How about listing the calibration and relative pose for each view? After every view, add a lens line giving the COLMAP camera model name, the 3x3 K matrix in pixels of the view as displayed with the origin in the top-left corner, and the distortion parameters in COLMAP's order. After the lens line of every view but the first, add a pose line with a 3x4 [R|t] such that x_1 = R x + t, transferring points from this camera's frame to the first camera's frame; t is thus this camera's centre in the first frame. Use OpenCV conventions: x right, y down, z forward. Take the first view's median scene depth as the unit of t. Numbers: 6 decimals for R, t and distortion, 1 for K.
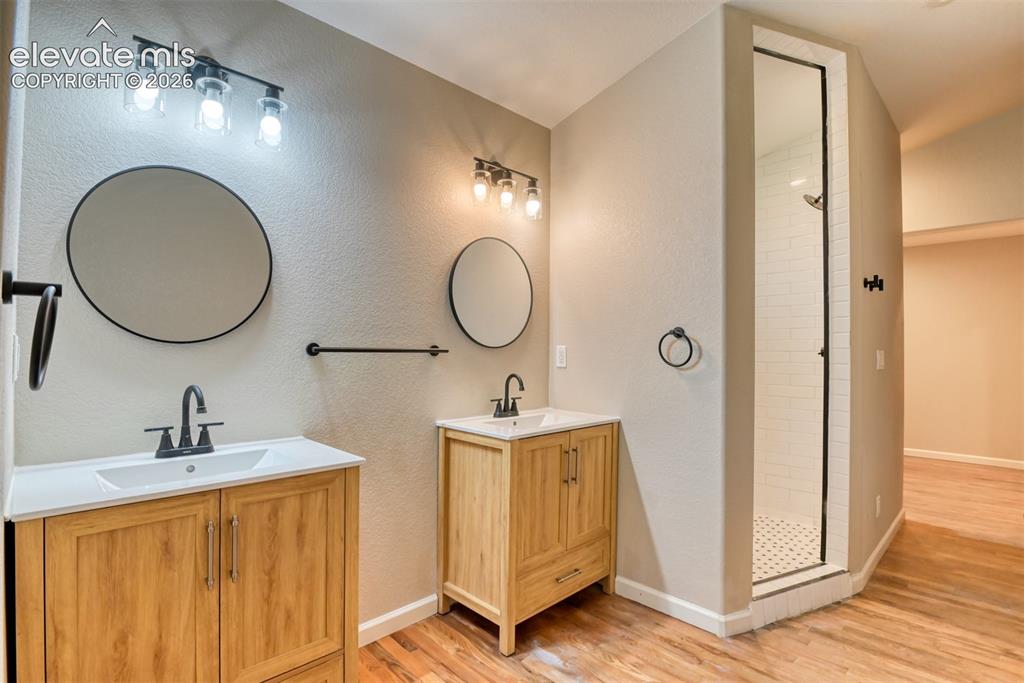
lens RADIAL K [[508.3, 0, 499.1], [0, 508.3, 346.9], [0, 0, 1]] dist [-0.005308, -0.000462]
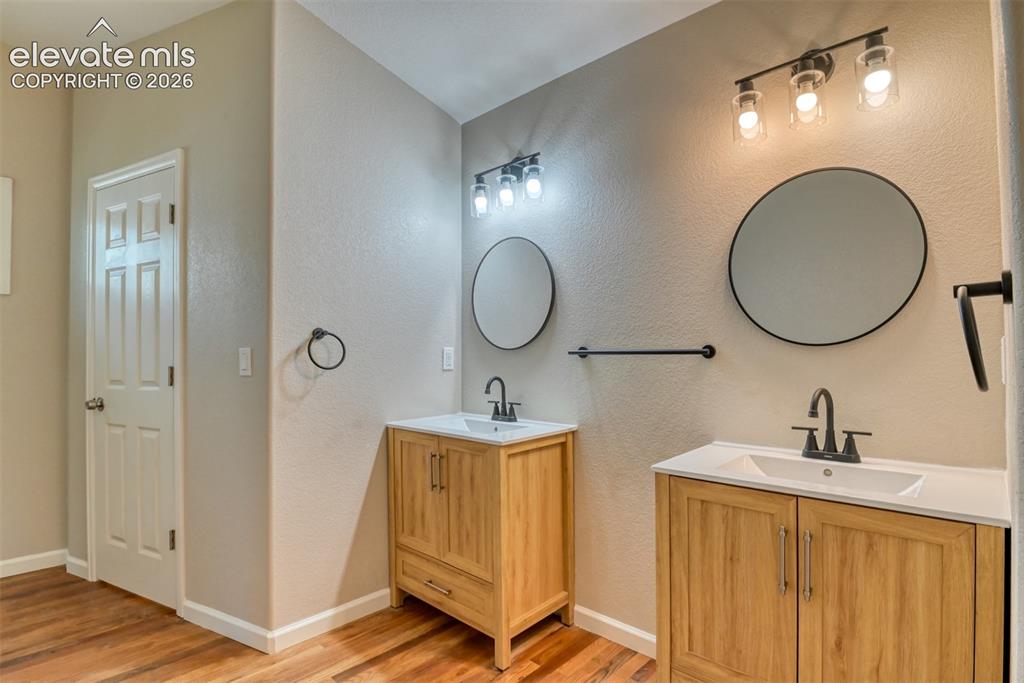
lens RADIAL K [[508.3, 0, 499.1], [0, 508.3, 346.9], [0, 0, 1]] dist [-0.005308, -0.000462]
pose [[0.028404, -0.021630, -0.999362, 0.730272], [0.016603, 0.999638, -0.021164, 0.012633], [0.999459, -0.015991, 0.028753, 0.720405]]
